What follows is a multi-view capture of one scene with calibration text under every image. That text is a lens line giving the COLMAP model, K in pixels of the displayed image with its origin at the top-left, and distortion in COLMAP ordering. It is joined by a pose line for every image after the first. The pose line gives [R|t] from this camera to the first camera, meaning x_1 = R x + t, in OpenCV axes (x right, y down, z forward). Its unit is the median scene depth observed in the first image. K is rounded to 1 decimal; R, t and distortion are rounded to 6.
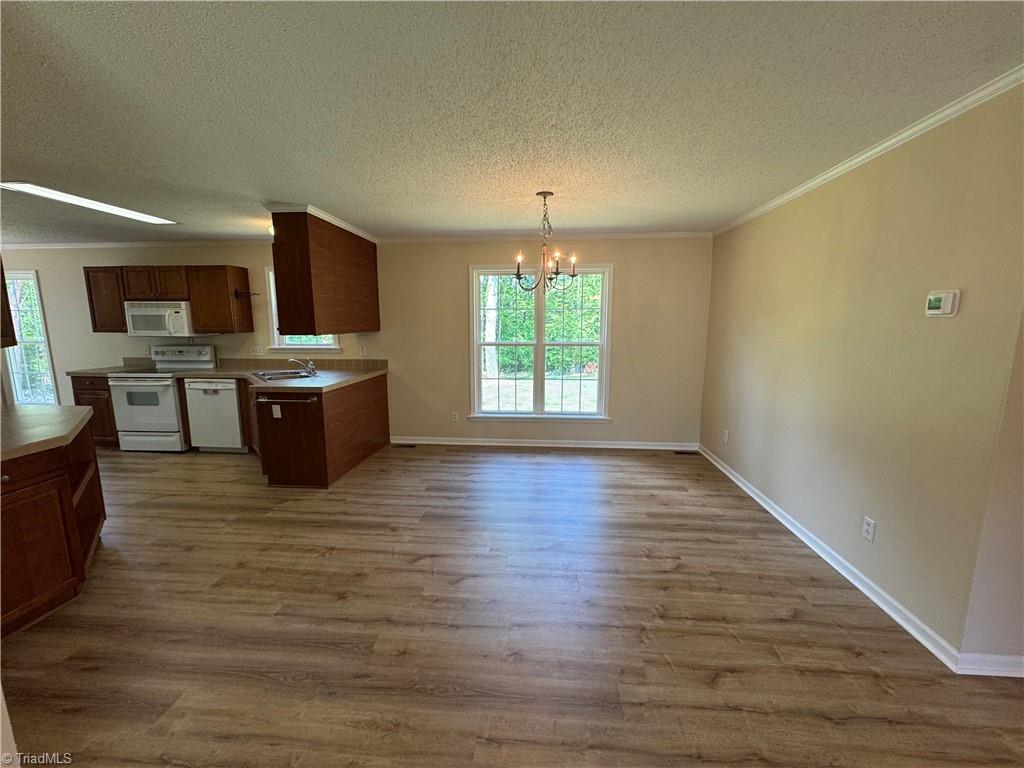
lens RADIAL K [[409.8, 0, 514.1], [0, 409.8, 382.5], [0, 0, 1]] dist [0.000649, -0.000805]
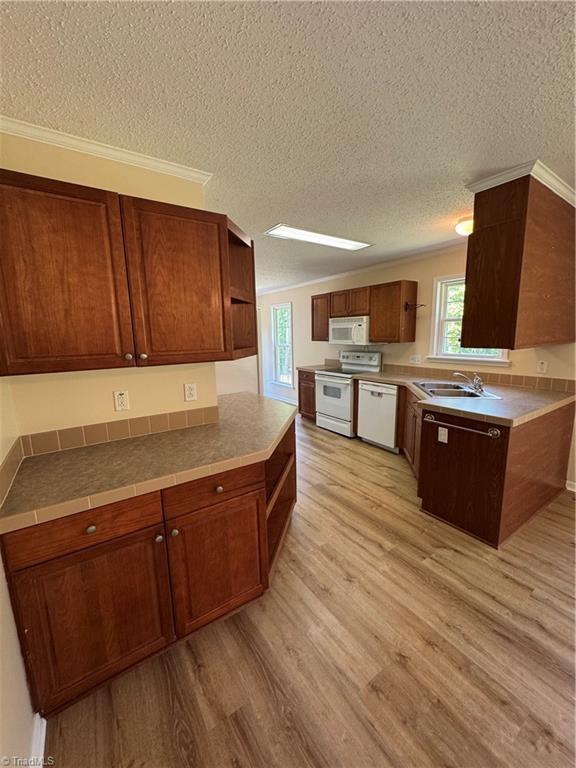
lens RADIAL K [[307.3, 0, 290.7], [0, 307.3, 384.8], [0, 0, 1]] dist [0.000649, -0.000805]
pose [[0.635538, 0.115777, -0.763339, -0.268003], [-0.097105, 0.992828, 0.069736, -0.044294], [0.765939, 0.029804, 0.642223, 0.295881]]
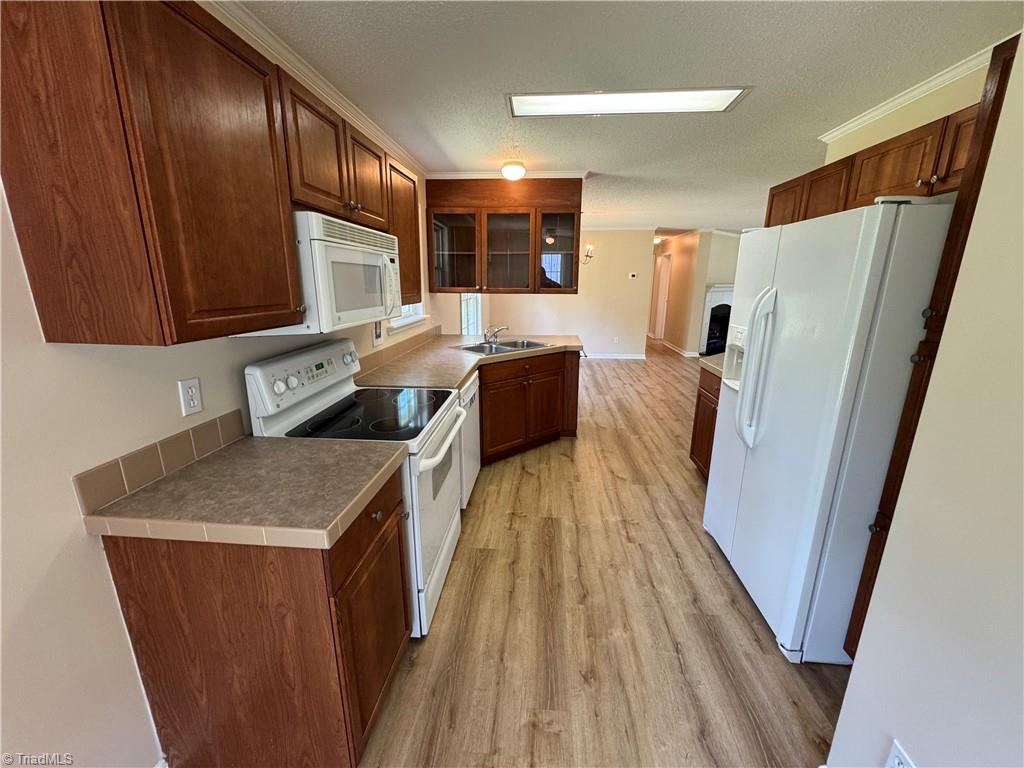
lens RADIAL K [[409.8, 0, 508.4], [0, 409.8, 382.8], [0, 0, 1]] dist [0.000649, -0.000805]
pose [[-0.001360, -0.241280, 0.970454, -1.479039], [0.146321, 0.959963, 0.238877, -0.153689], [-0.989236, 0.142323, 0.033999, 1.032692]]
